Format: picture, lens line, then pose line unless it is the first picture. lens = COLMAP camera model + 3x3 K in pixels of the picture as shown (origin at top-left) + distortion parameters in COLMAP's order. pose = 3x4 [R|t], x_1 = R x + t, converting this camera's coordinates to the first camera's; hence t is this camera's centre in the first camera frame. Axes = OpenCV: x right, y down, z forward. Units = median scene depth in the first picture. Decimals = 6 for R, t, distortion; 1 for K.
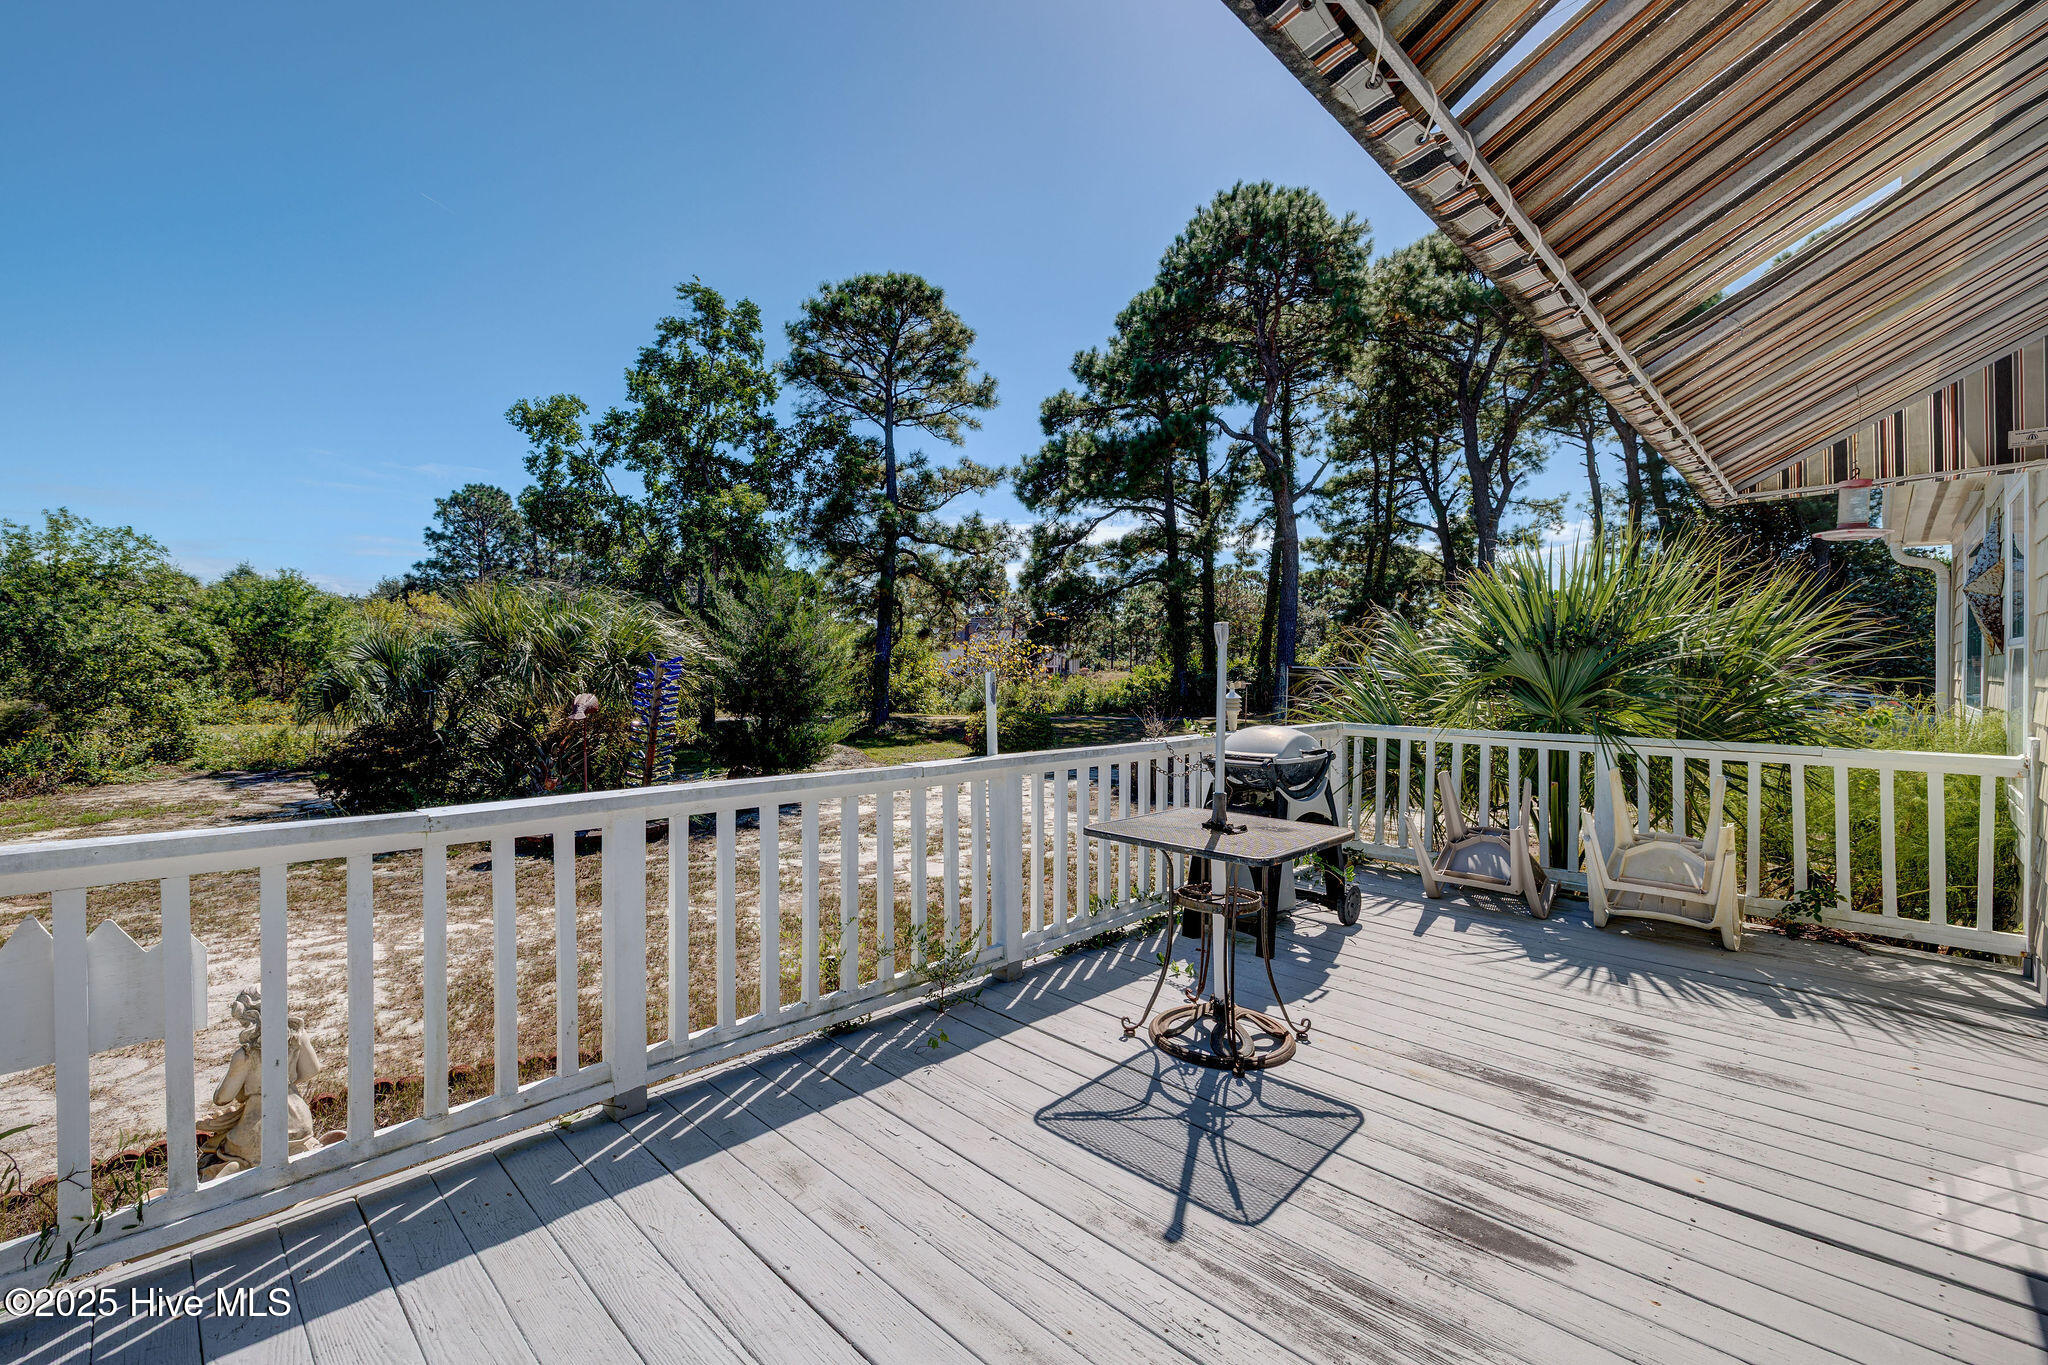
lens RADIAL K [[885.8, 0, 1011.0], [0, 885.8, 673.5], [0, 0, 1]] dist [0.010310, -0.000296]
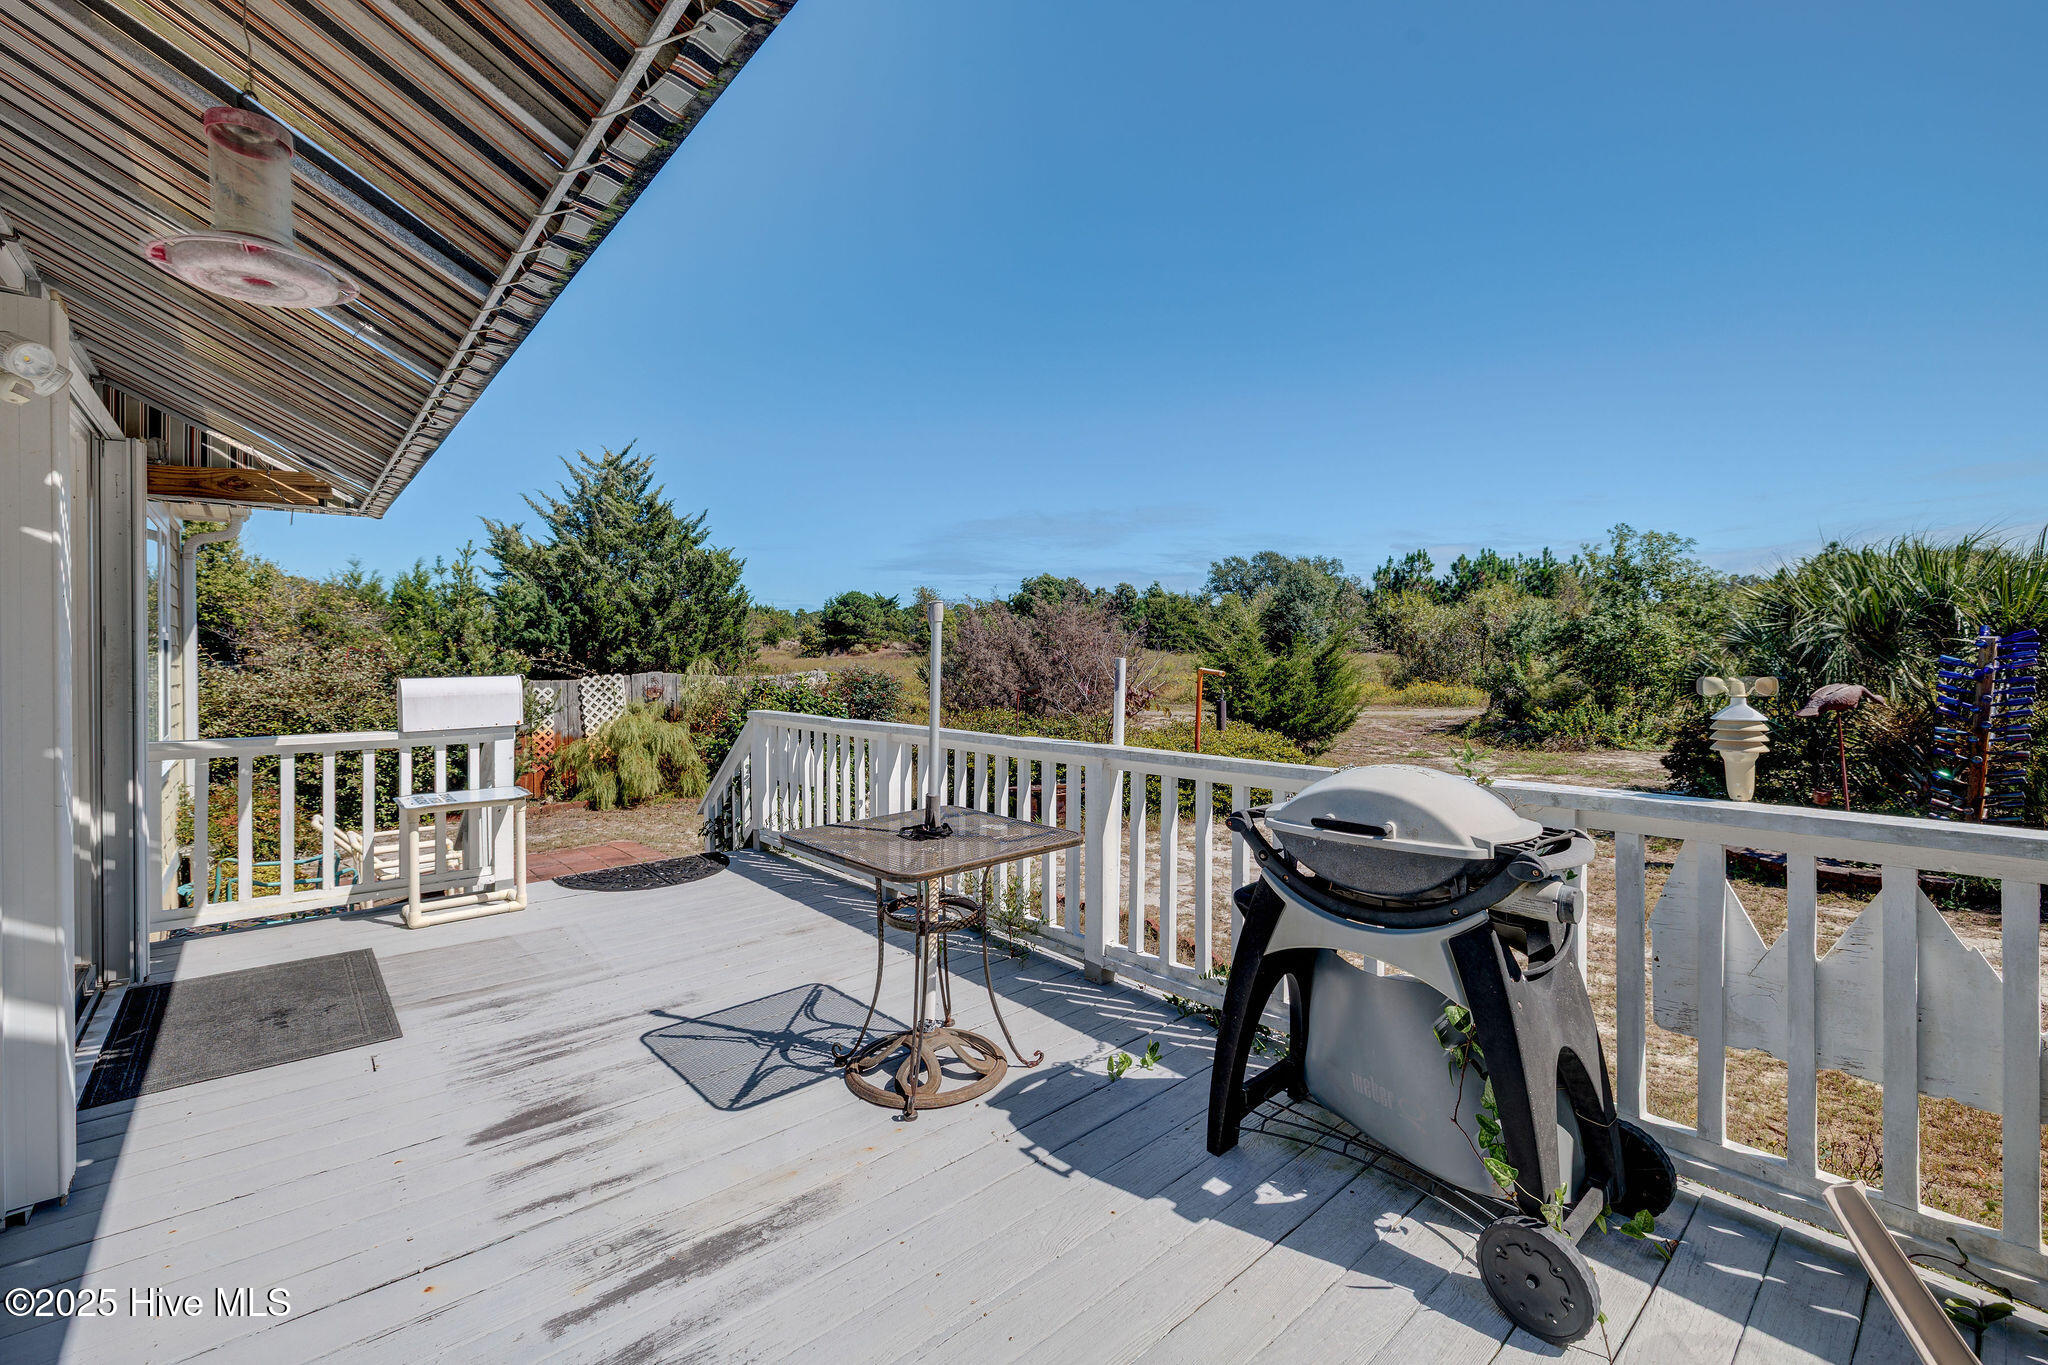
lens RADIAL K [[885.8, 0, 1011.0], [0, 885.8, 673.5], [0, 0, 1]] dist [0.010310, -0.000296]
pose [[-0.114085, 0.010423, -0.993416, 0.279767], [0.010077, 0.999906, 0.009334, 0.001777], [0.993420, -0.008946, -0.114179, 0.300690]]
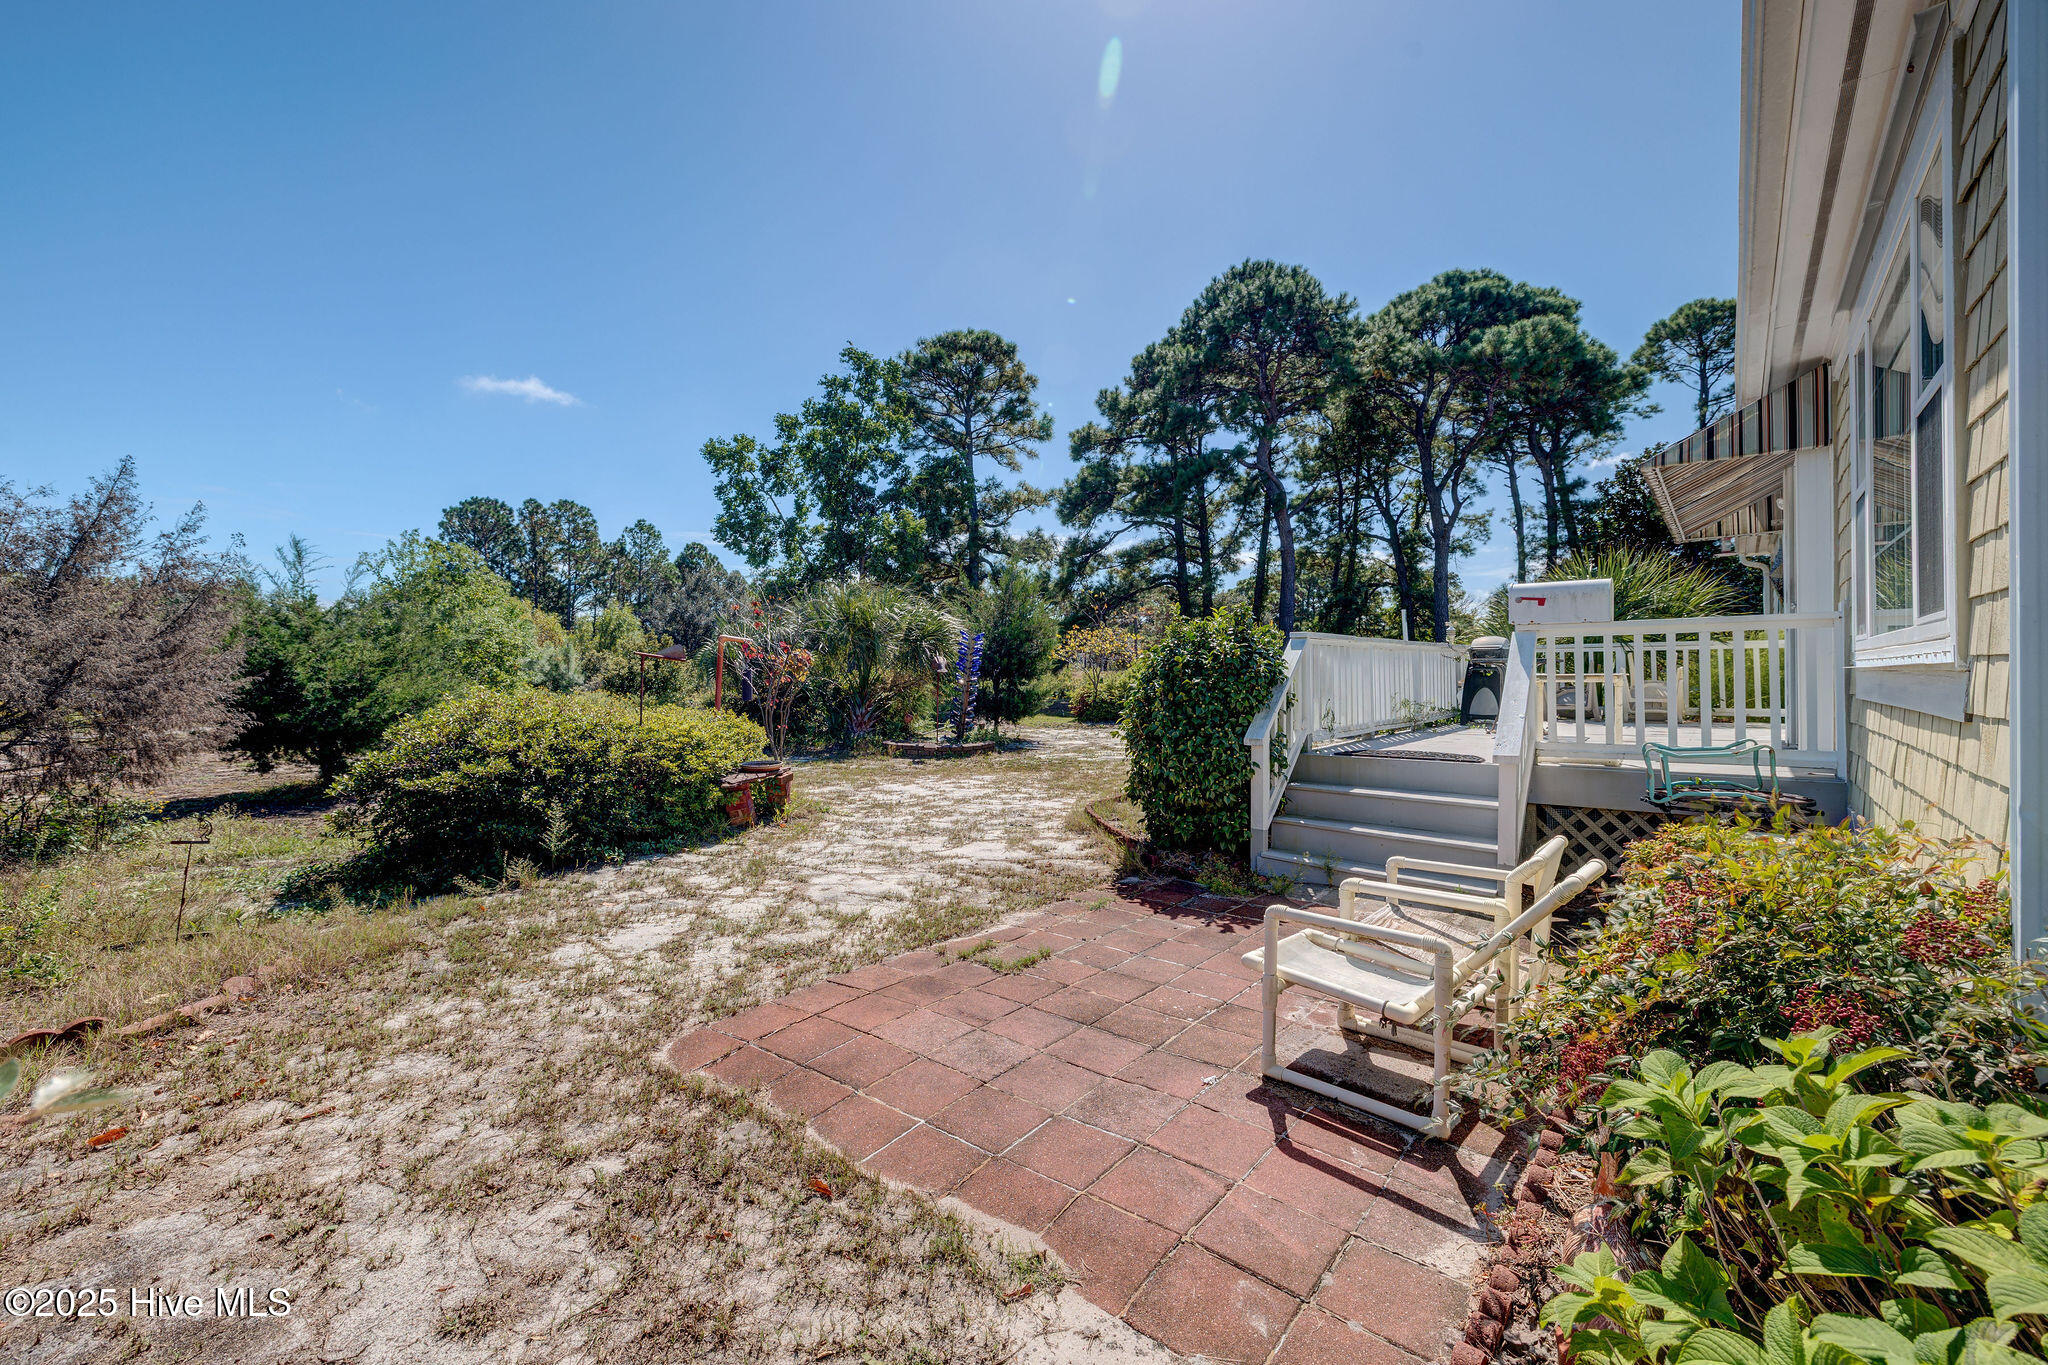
lens RADIAL K [[863.1, 0, 1027.2], [0, 863.1, 668.9], [0, 0, 1]] dist [-0.000957, -0.000237]
pose [[0.996544, -0.015069, 0.081687, -0.146181], [0.015984, 0.999817, -0.010556, 0.019899], [-0.081513, 0.011825, 0.996602, -0.151065]]
